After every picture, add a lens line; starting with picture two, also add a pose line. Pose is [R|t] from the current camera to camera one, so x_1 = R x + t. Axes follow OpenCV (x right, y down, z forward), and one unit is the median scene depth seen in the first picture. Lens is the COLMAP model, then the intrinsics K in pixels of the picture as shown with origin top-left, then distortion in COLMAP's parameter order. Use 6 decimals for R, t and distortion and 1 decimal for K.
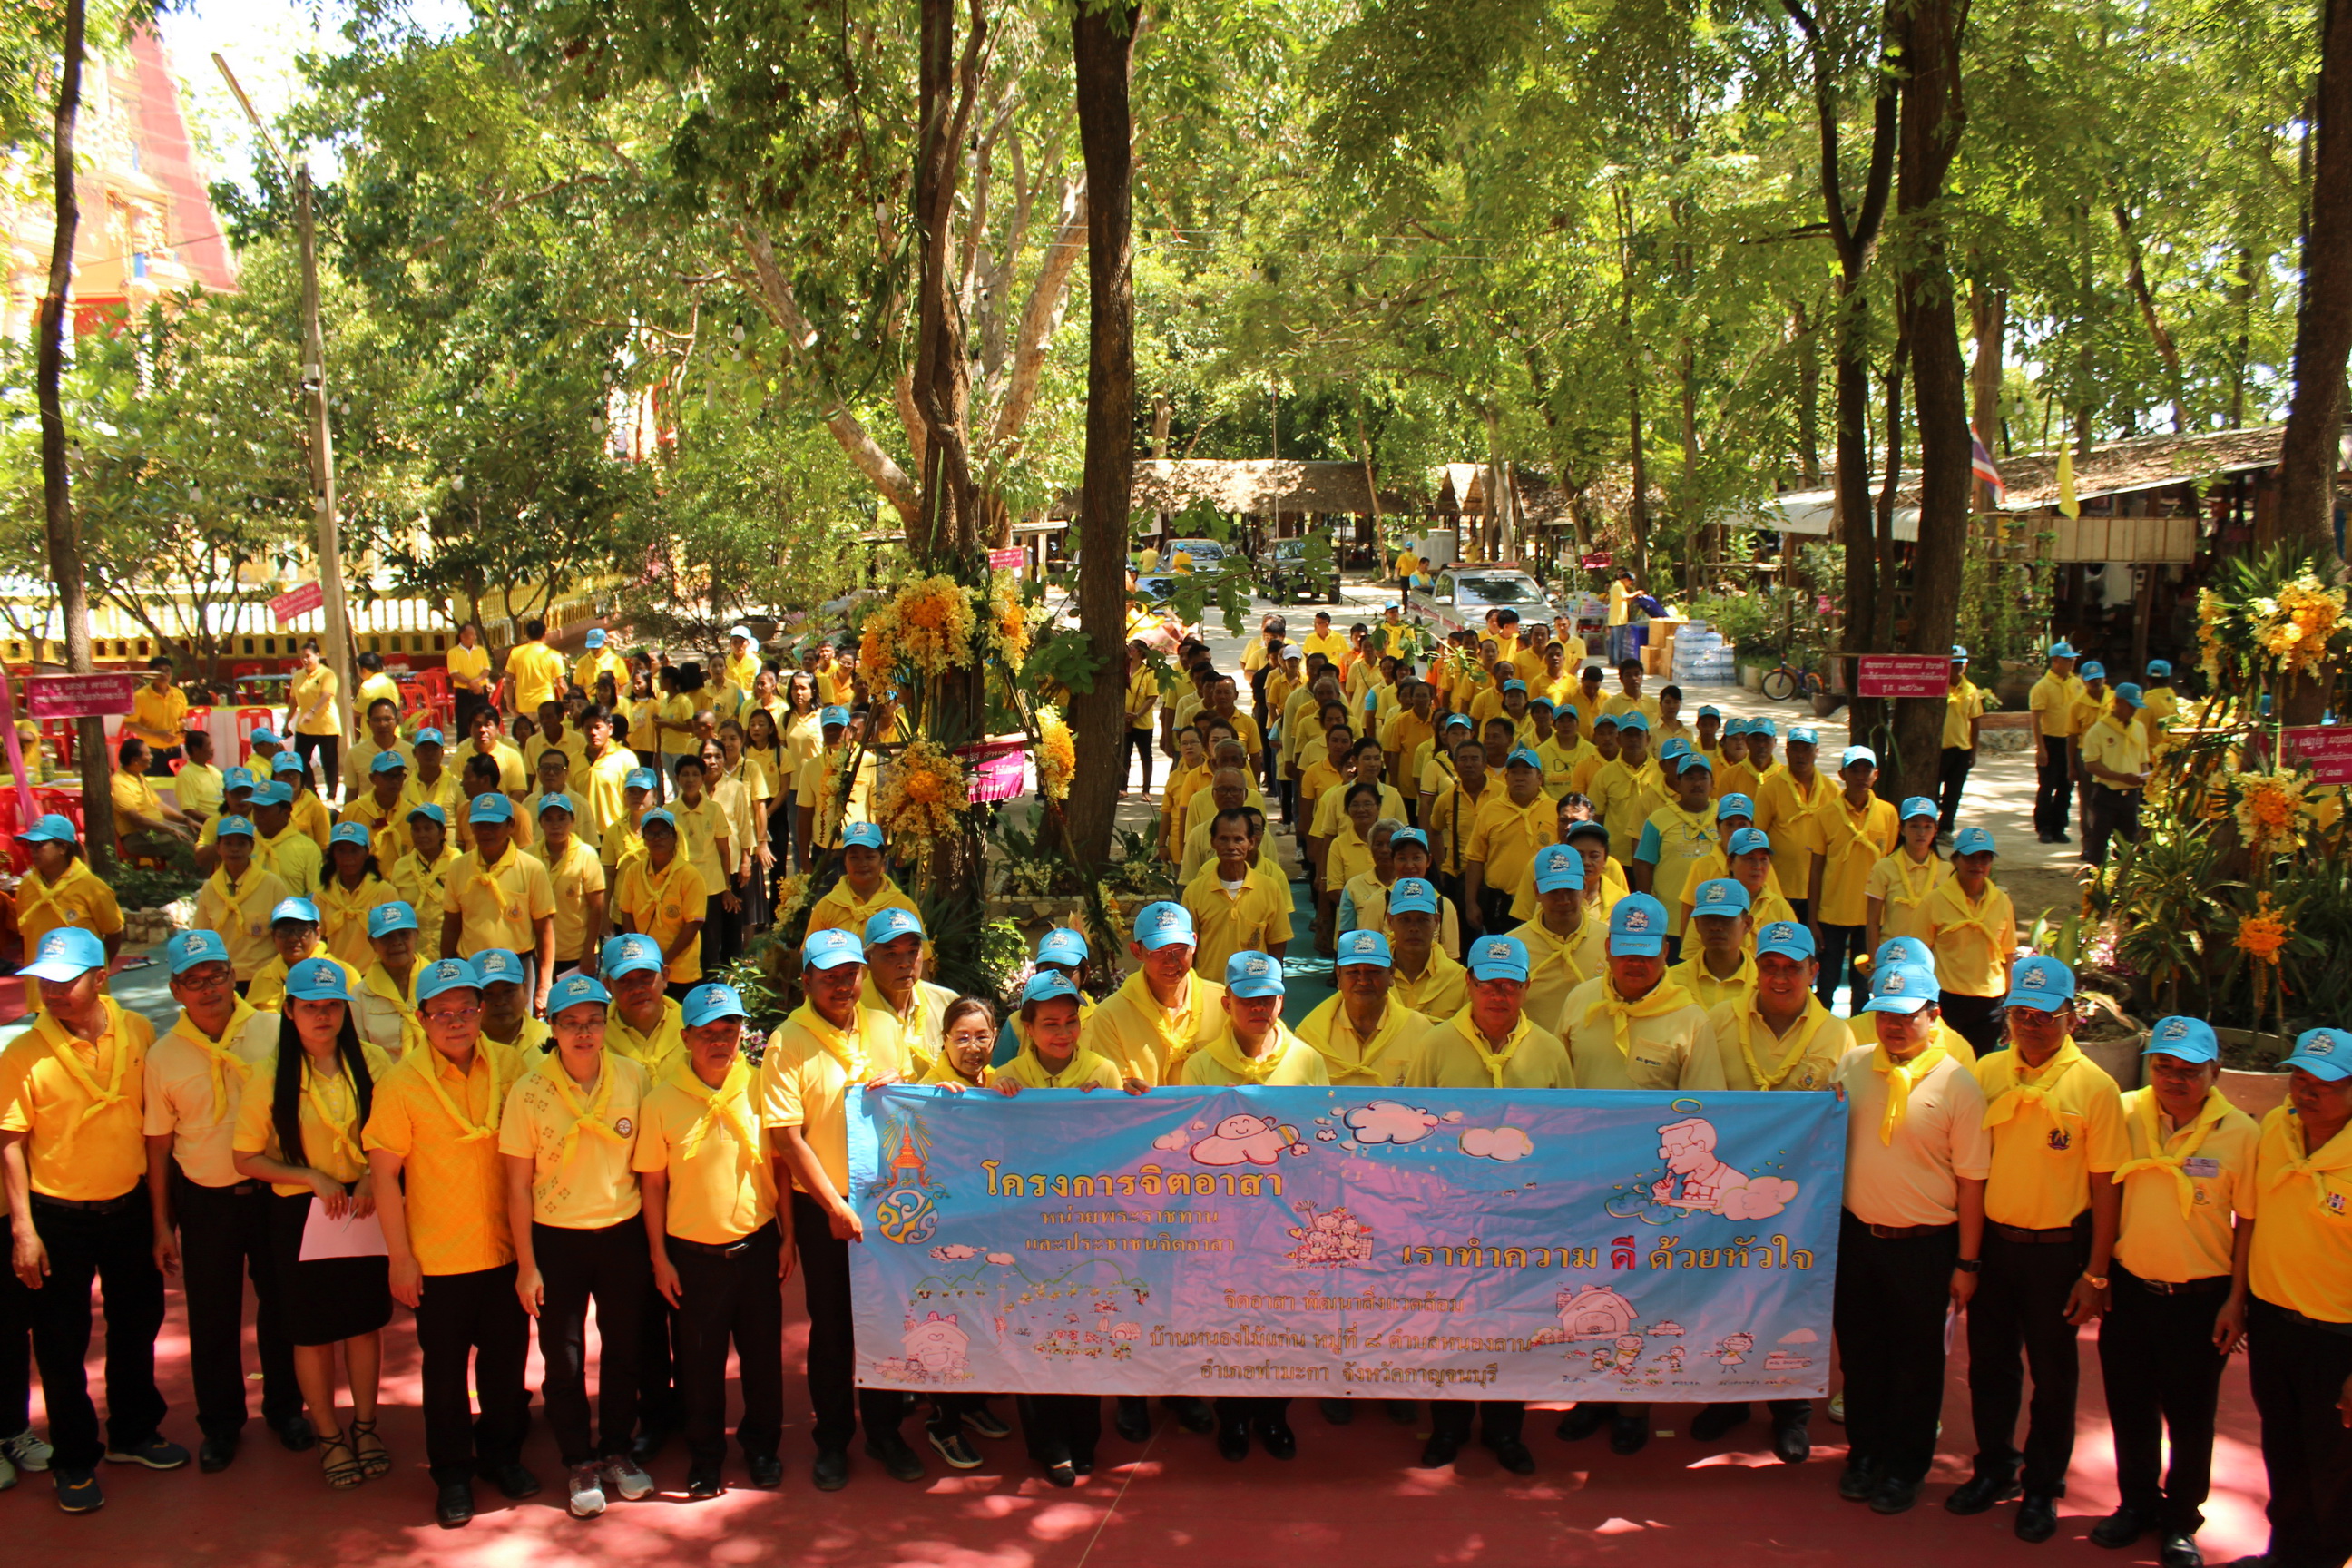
lens RADIAL K [[1969.2, 0, 1173.6], [0, 1969.2, 813.2], [0, 0, 1]] dist [-0.162868, 0.150233]
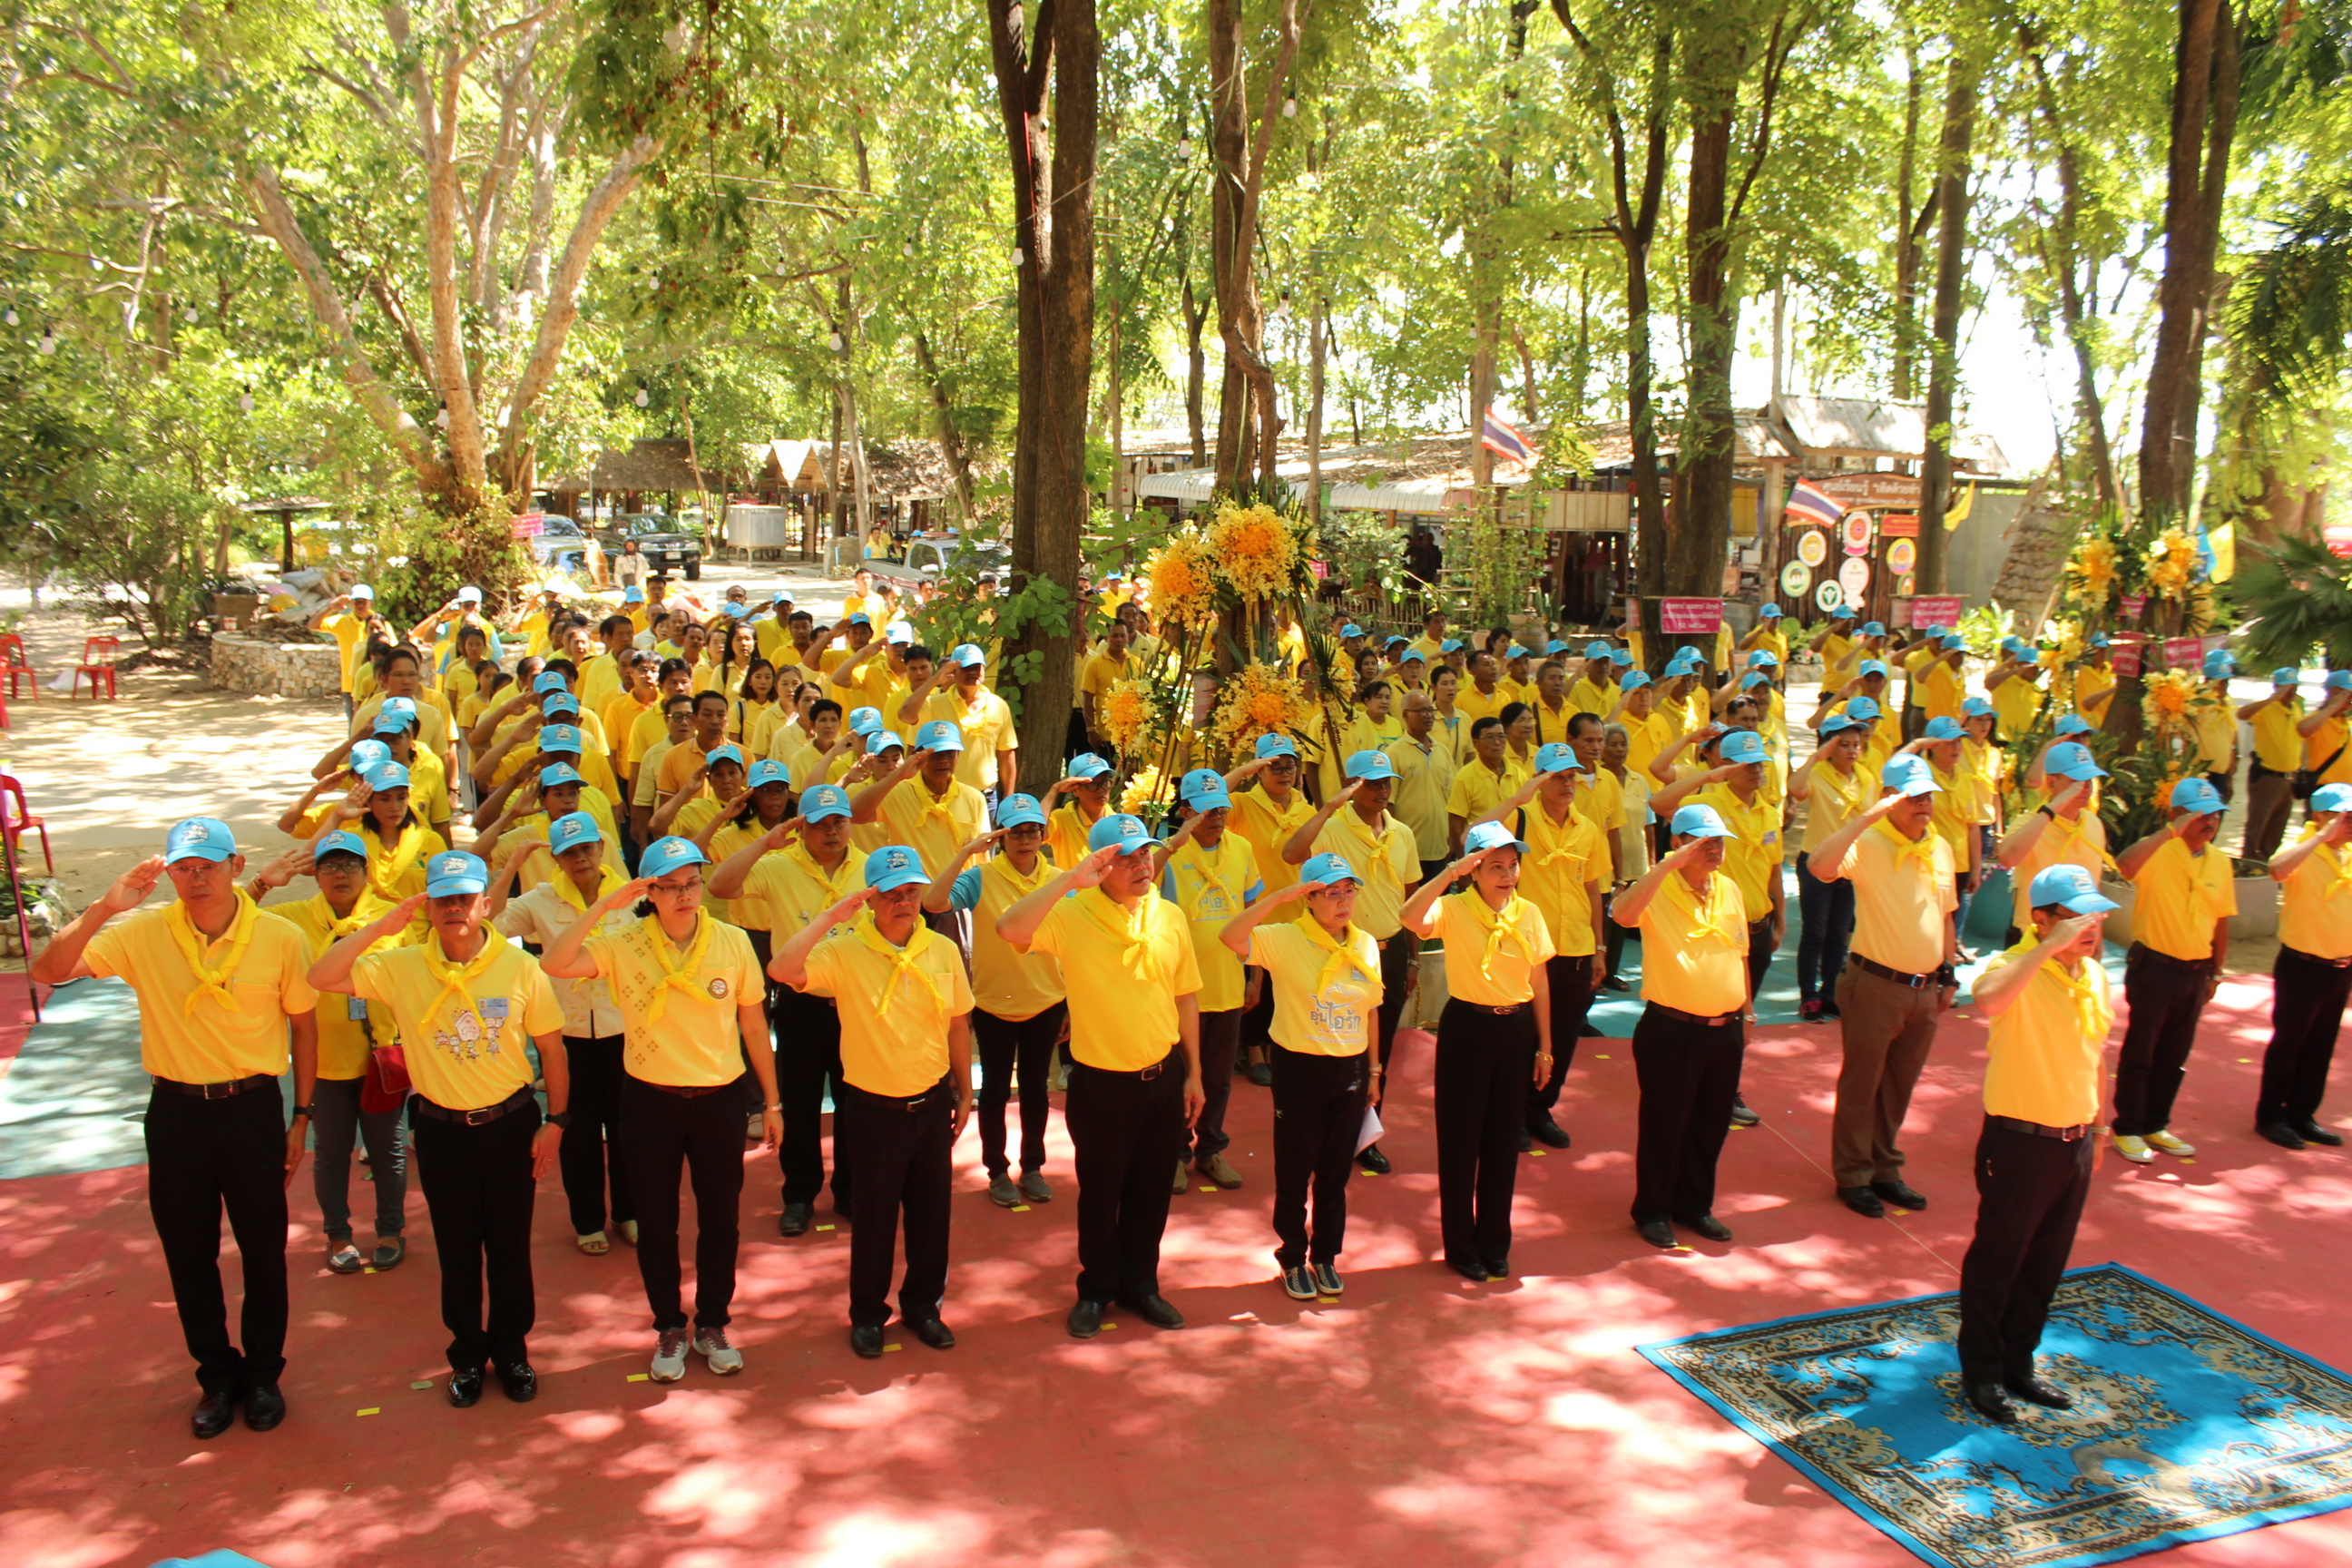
lens RADIAL K [[1961.6, 0, 1170.8], [0, 1961.6, 808.5], [0, 0, 1]] dist [-0.163277, 0.148362]
pose [[0.906907, -0.047604, 0.418634, -0.271864], [0.045573, 0.998851, 0.014854, 0.009796], [-0.418860, 0.005607, 0.908034, 0.036427]]
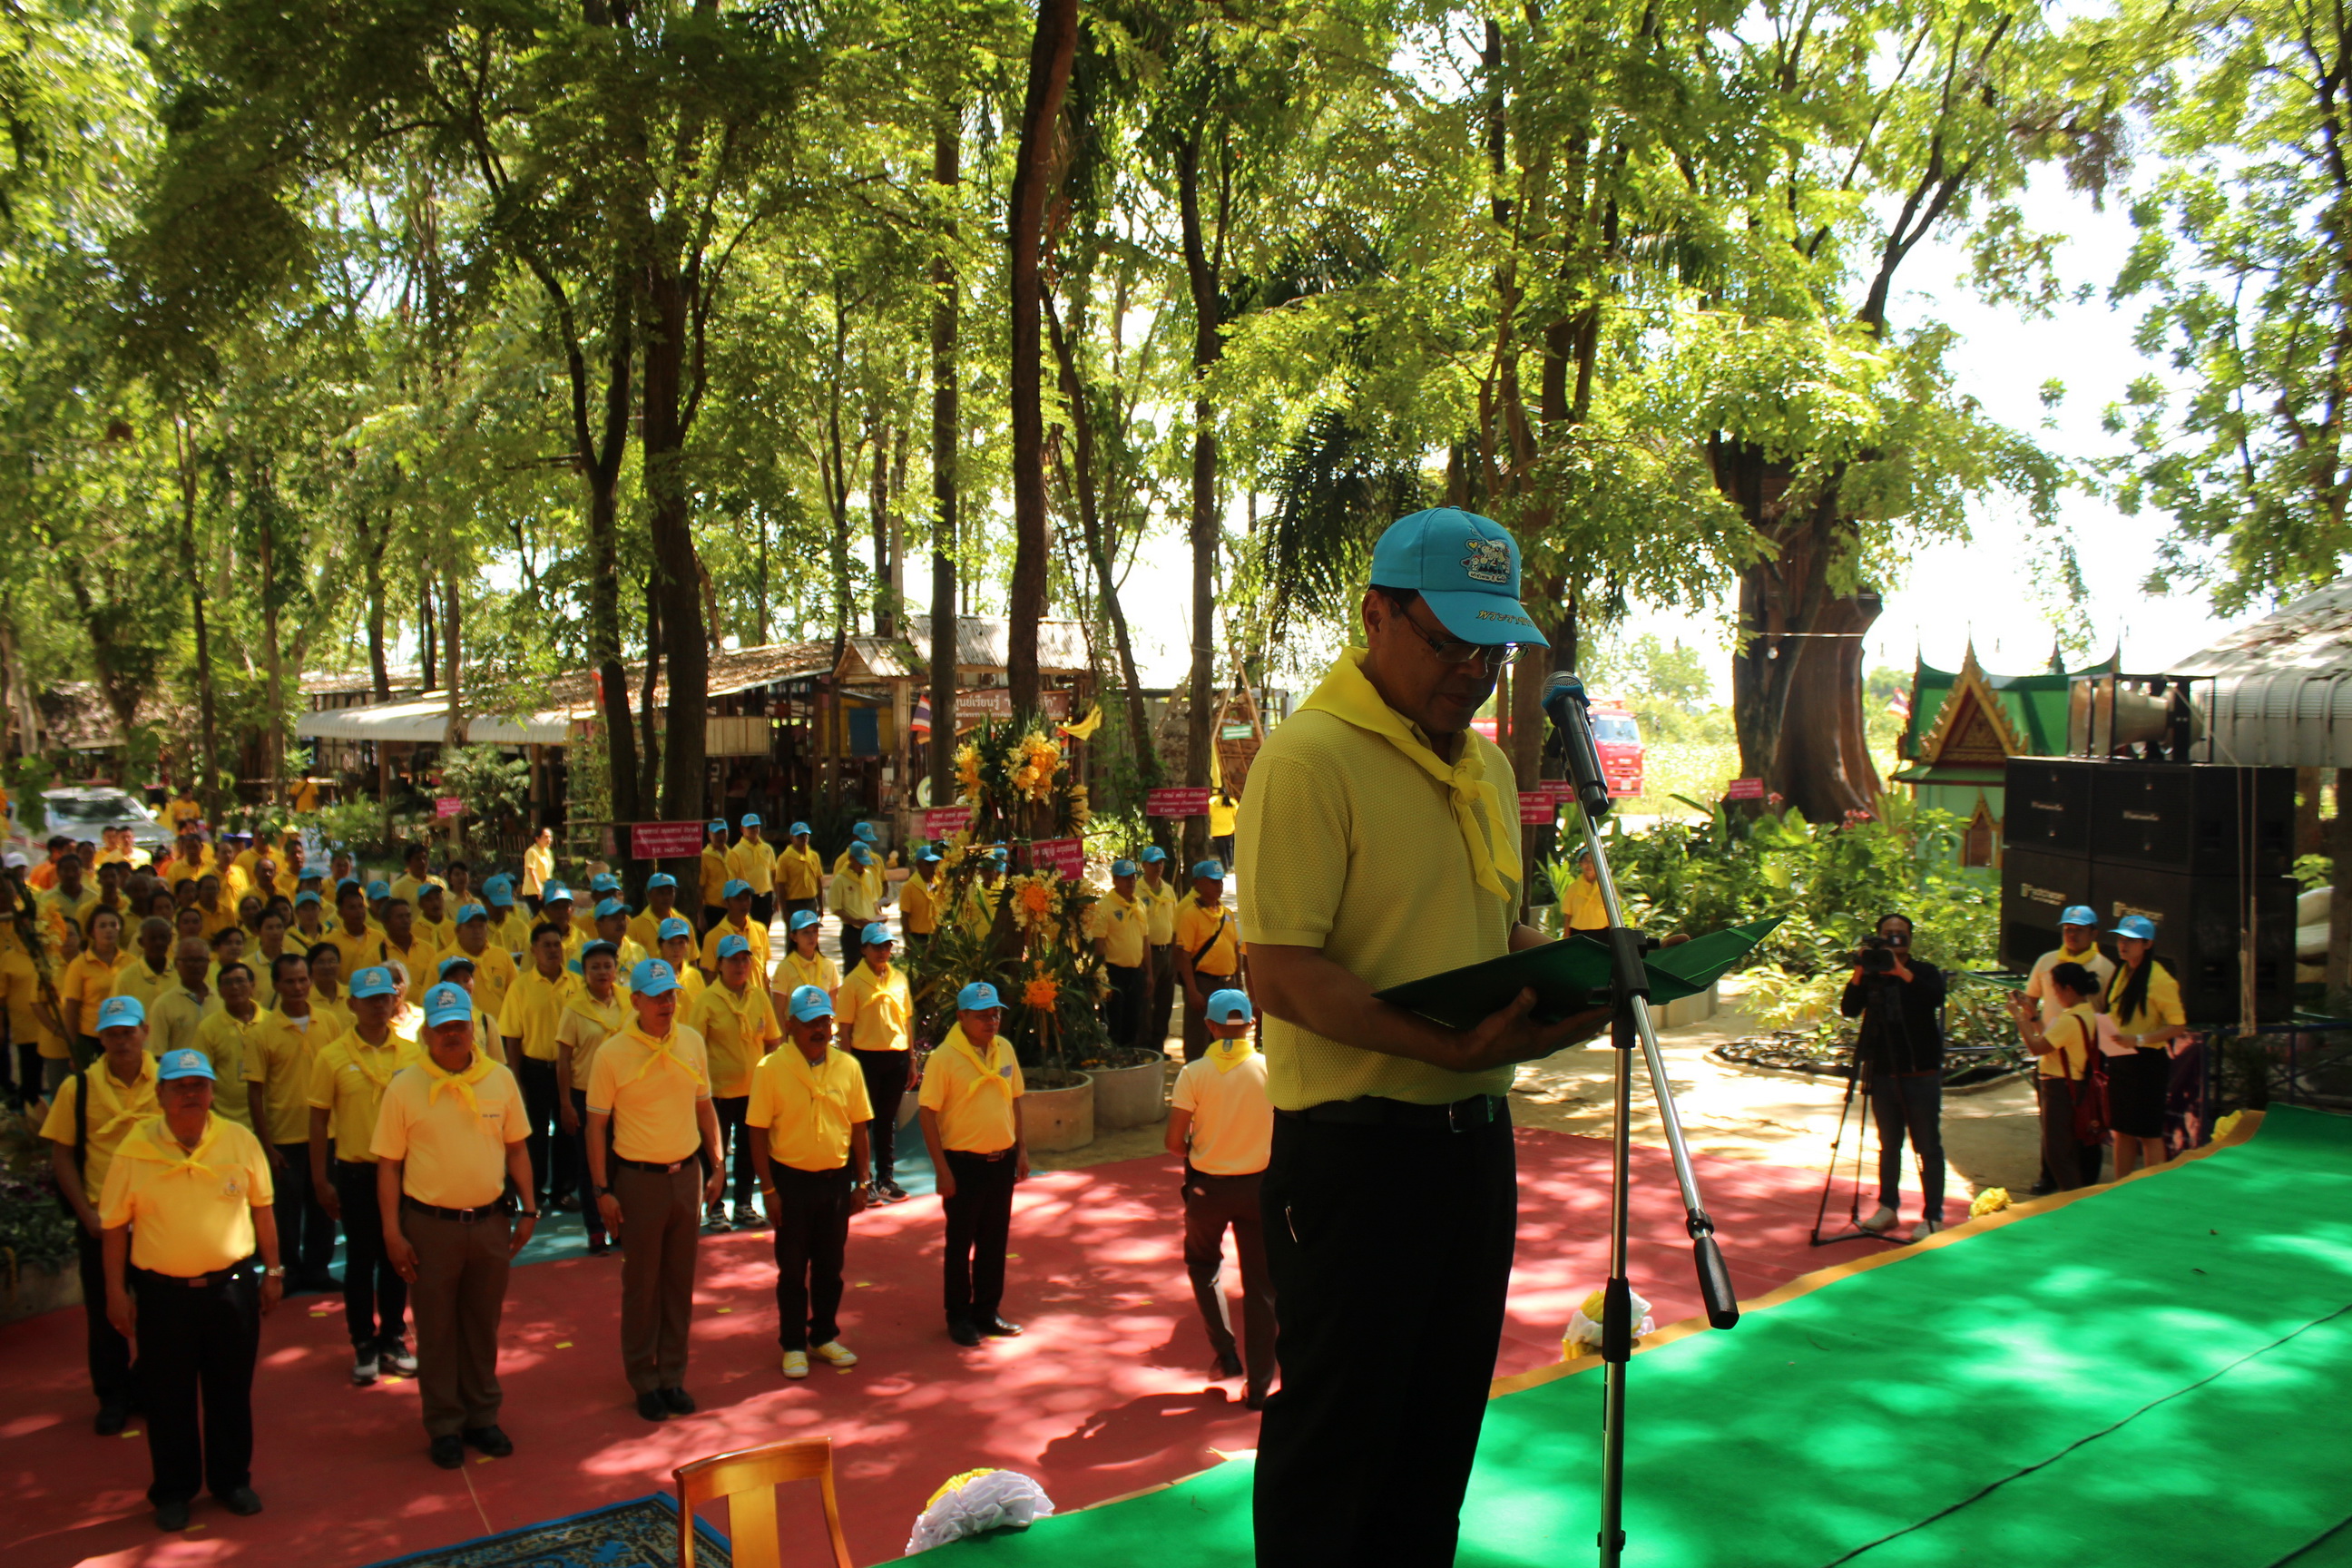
lens RADIAL K [[1969.2, 0, 1173.6], [0, 1969.2, 813.2], [0, 0, 1]] dist [-0.162868, 0.150233]
pose [[0.721689, -0.034524, 0.691356, -0.143066], [0.114399, 0.990970, -0.069933, 0.020209], [-0.682699, 0.129560, 0.719122, -0.041993]]
